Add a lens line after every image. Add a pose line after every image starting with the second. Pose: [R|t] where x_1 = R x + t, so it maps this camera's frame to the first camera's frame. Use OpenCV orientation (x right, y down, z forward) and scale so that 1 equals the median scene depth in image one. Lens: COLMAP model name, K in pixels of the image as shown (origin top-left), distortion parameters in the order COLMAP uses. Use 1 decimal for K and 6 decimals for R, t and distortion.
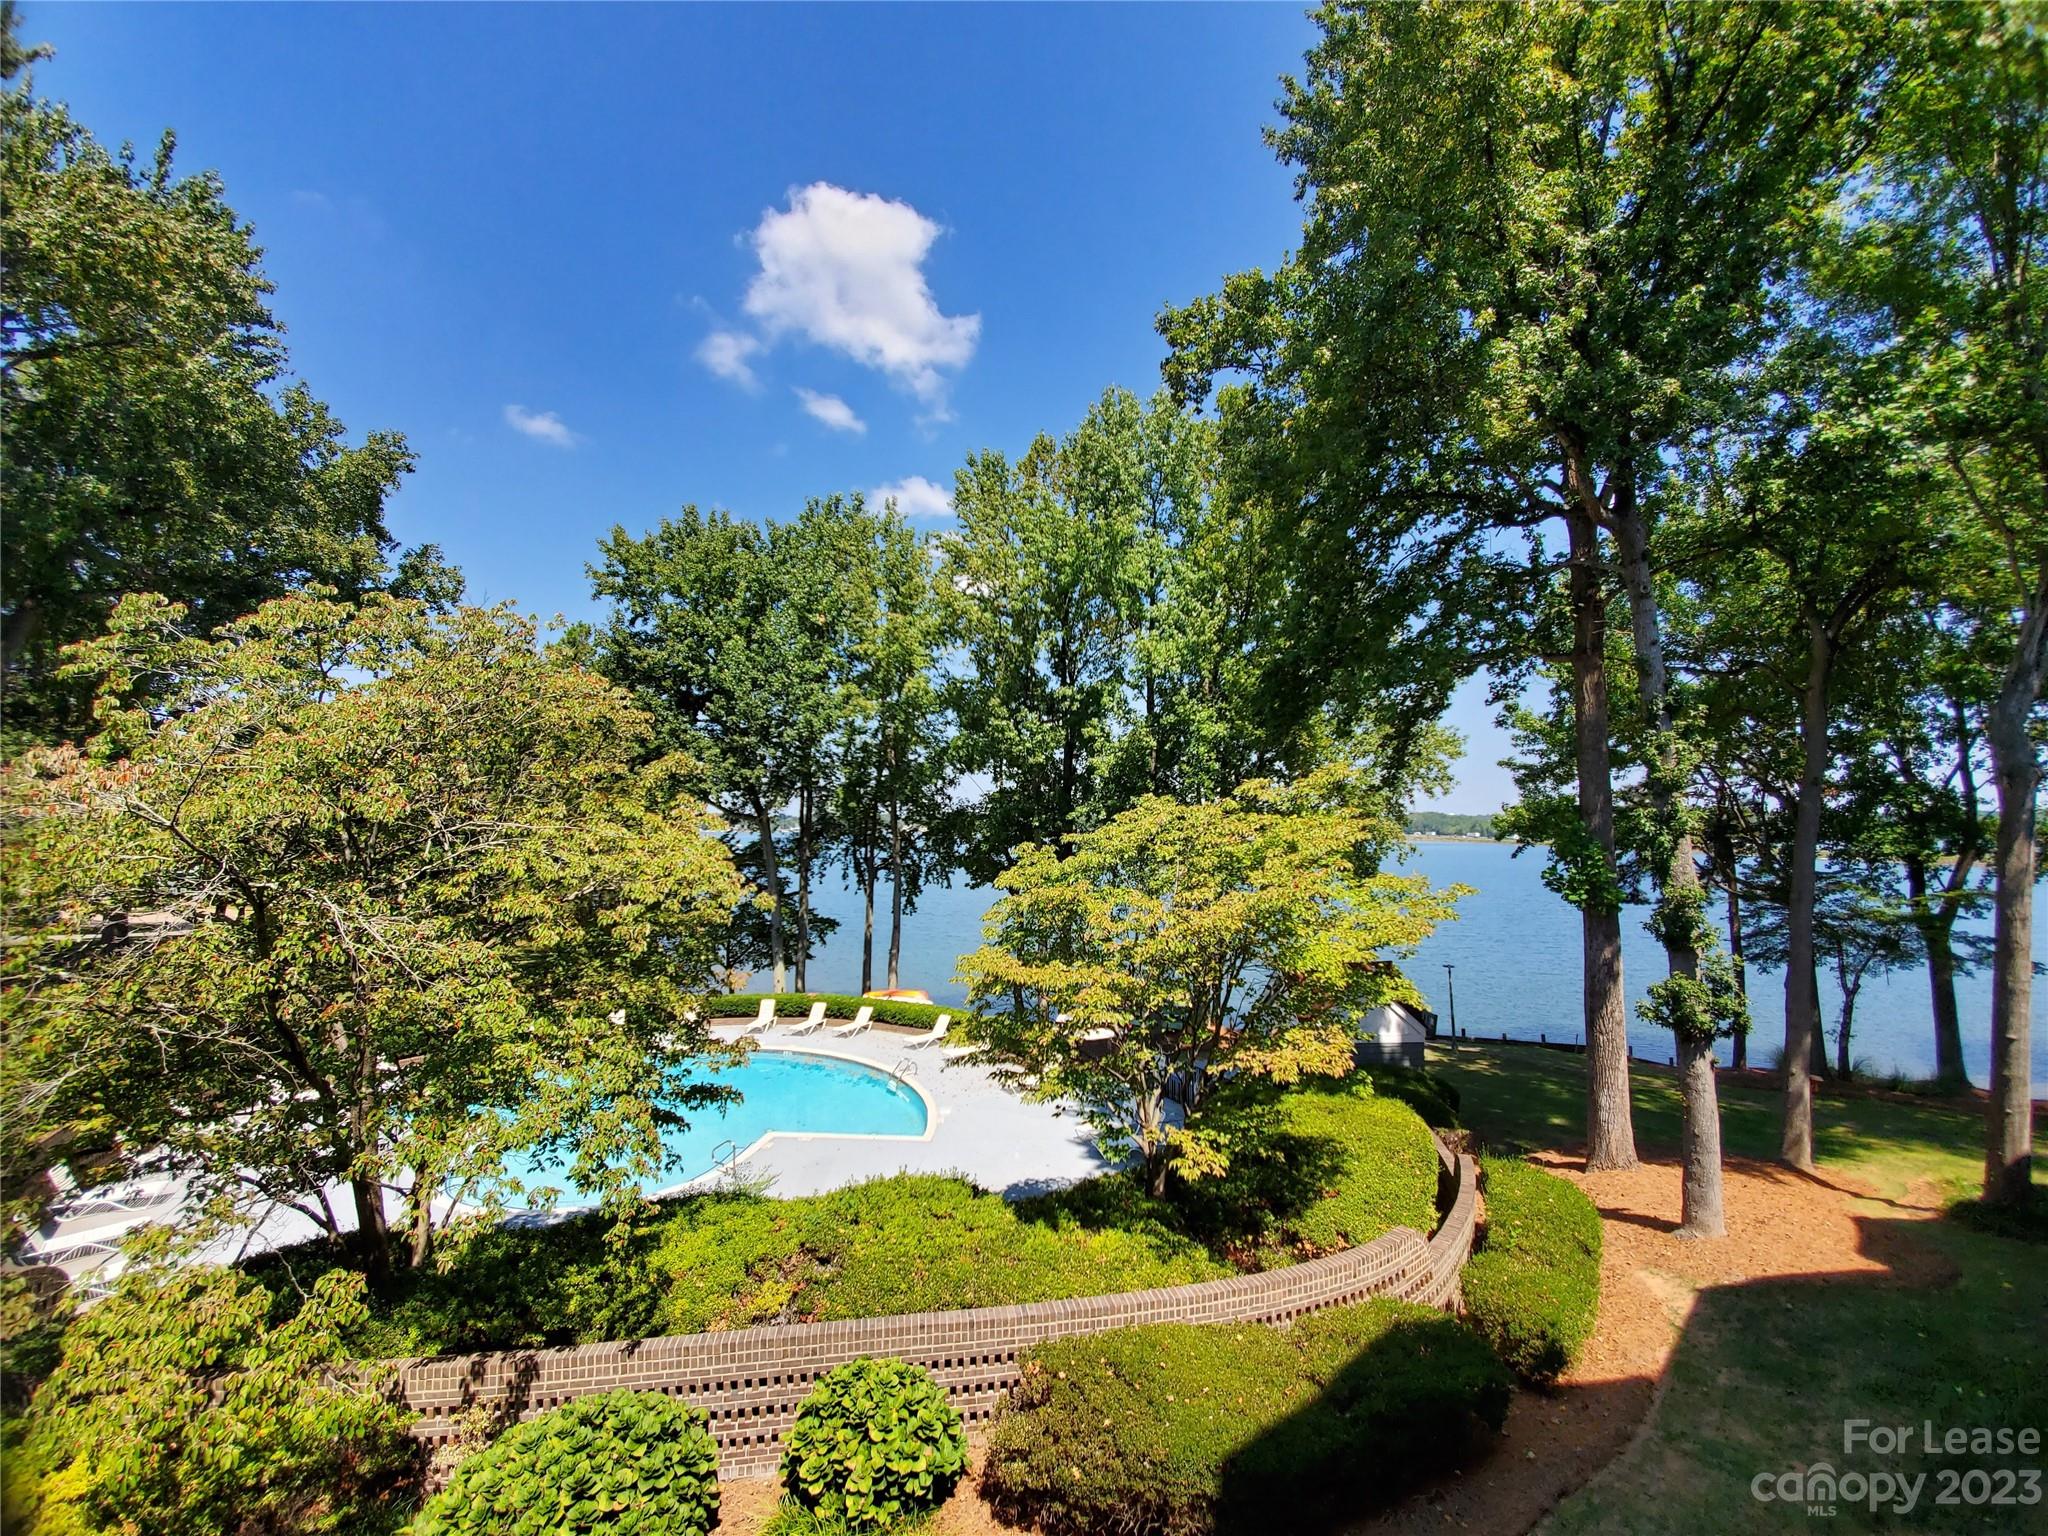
lens RADIAL K [[819.8, 0, 1024.0], [0, 819.8, 768.0], [0, 0, 1]] dist [0.040845, -0.026009]
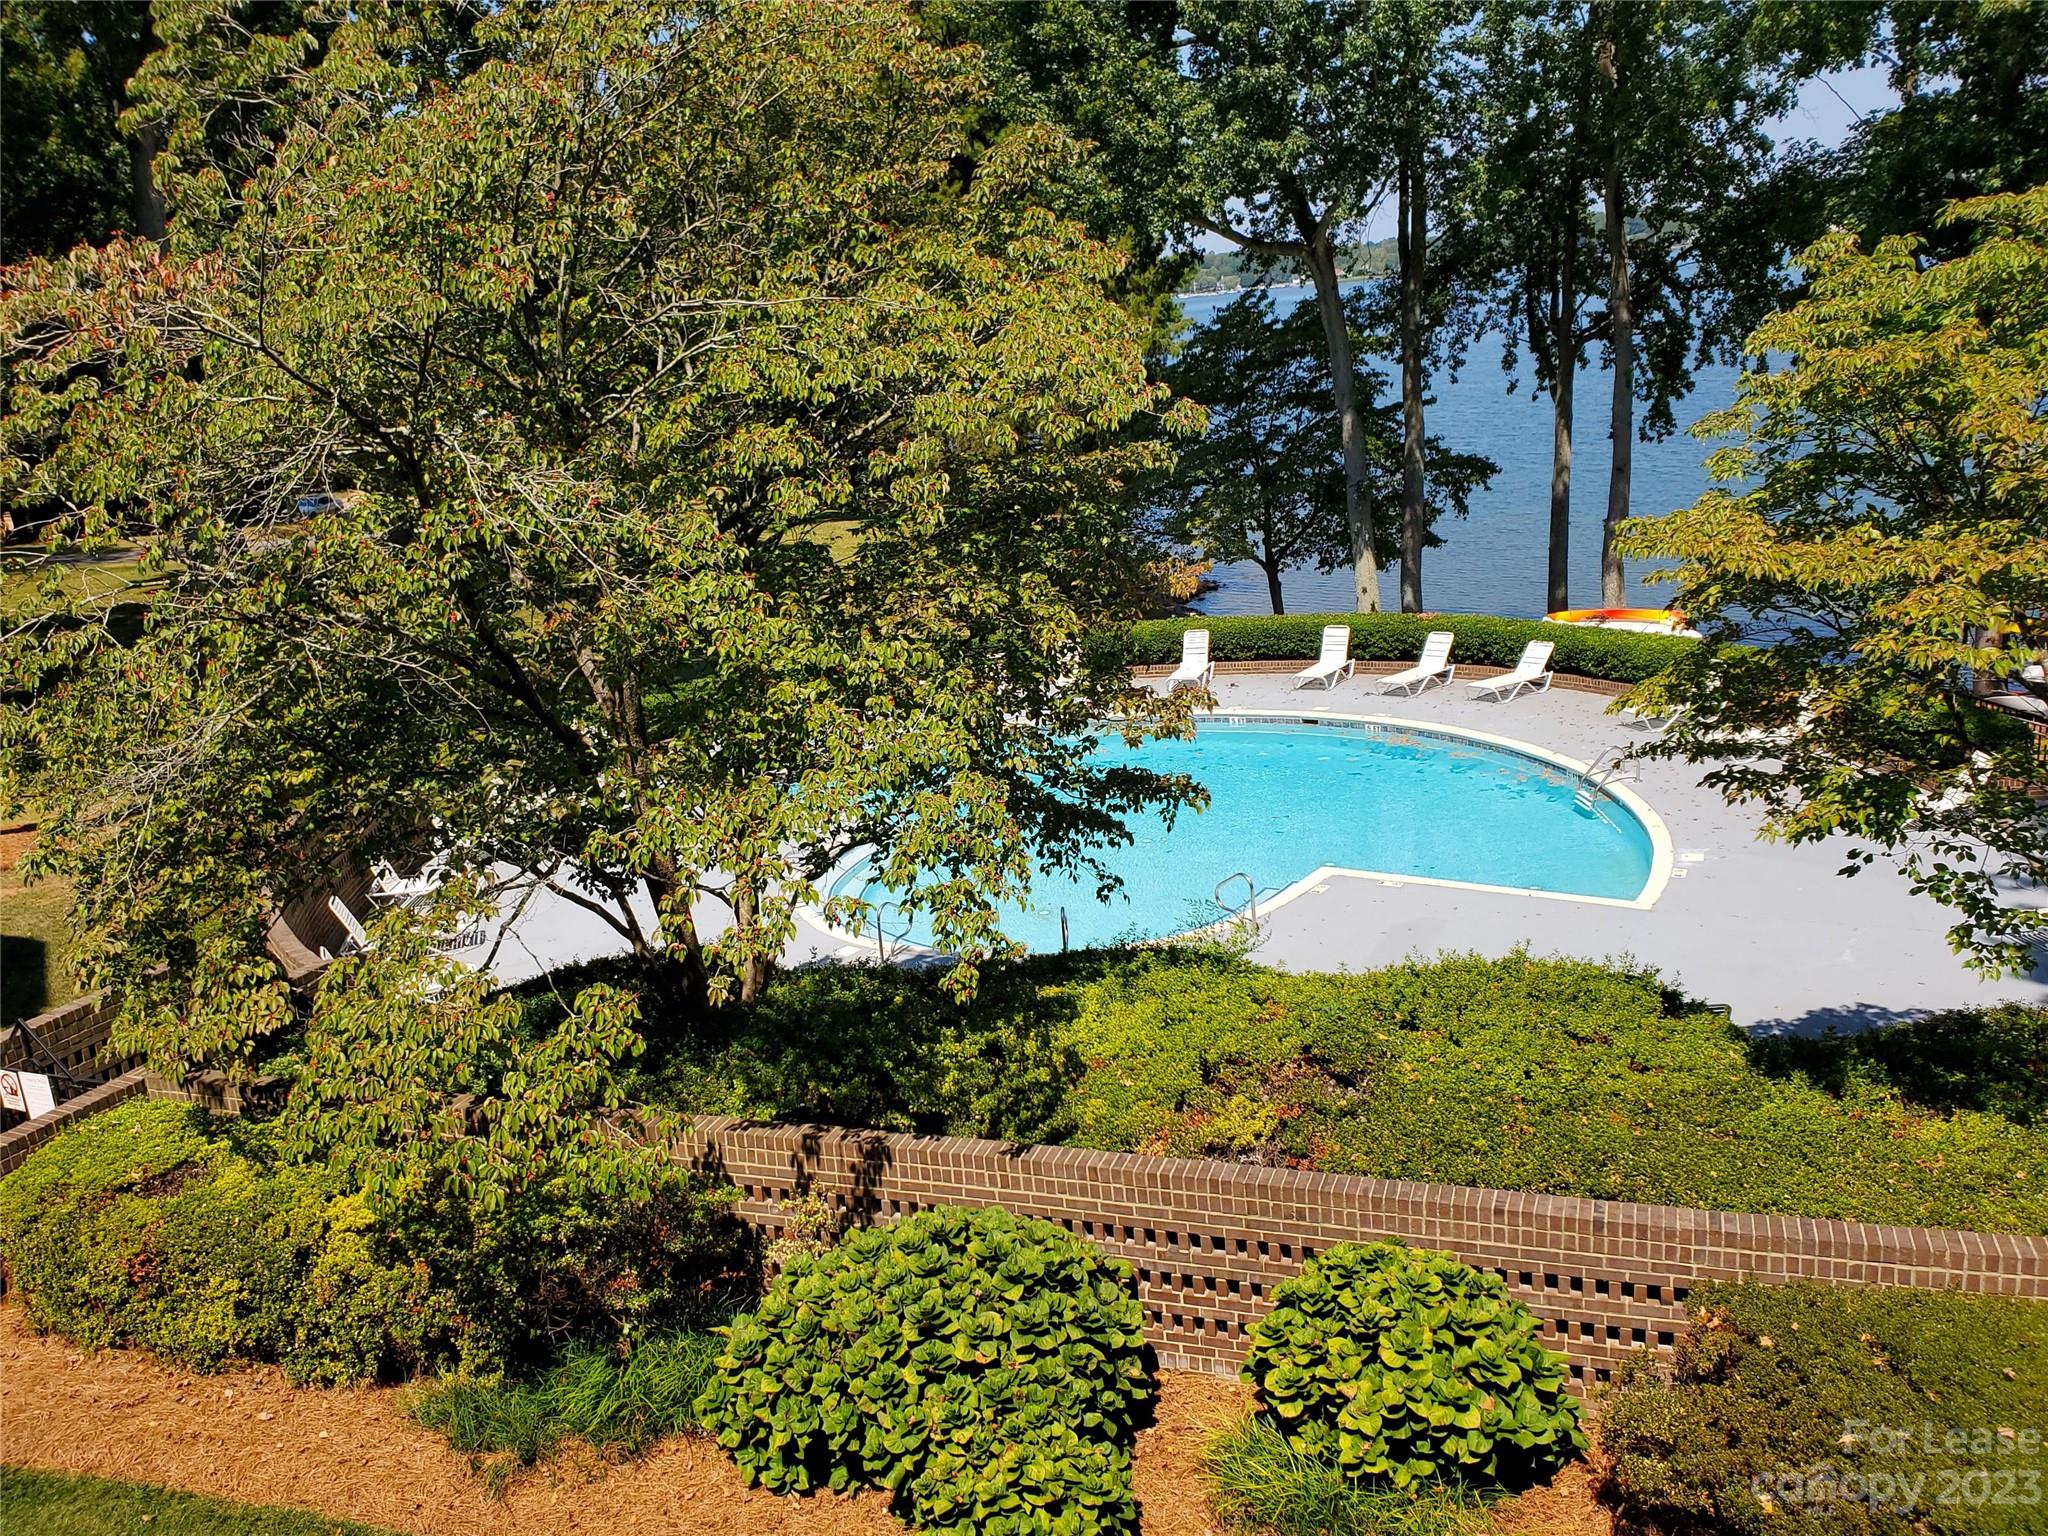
lens RADIAL K [[1793.4, 0, 1024.0], [0, 1793.4, 768.0], [0, 0, 1]] dist [0.037371, -0.020700]
pose [[0.857348, 0.043942, -0.512859, 0.200188], [0.132665, 0.943825, 0.302645, 0.025301], [0.497348, -0.327511, 0.803357, 0.030173]]
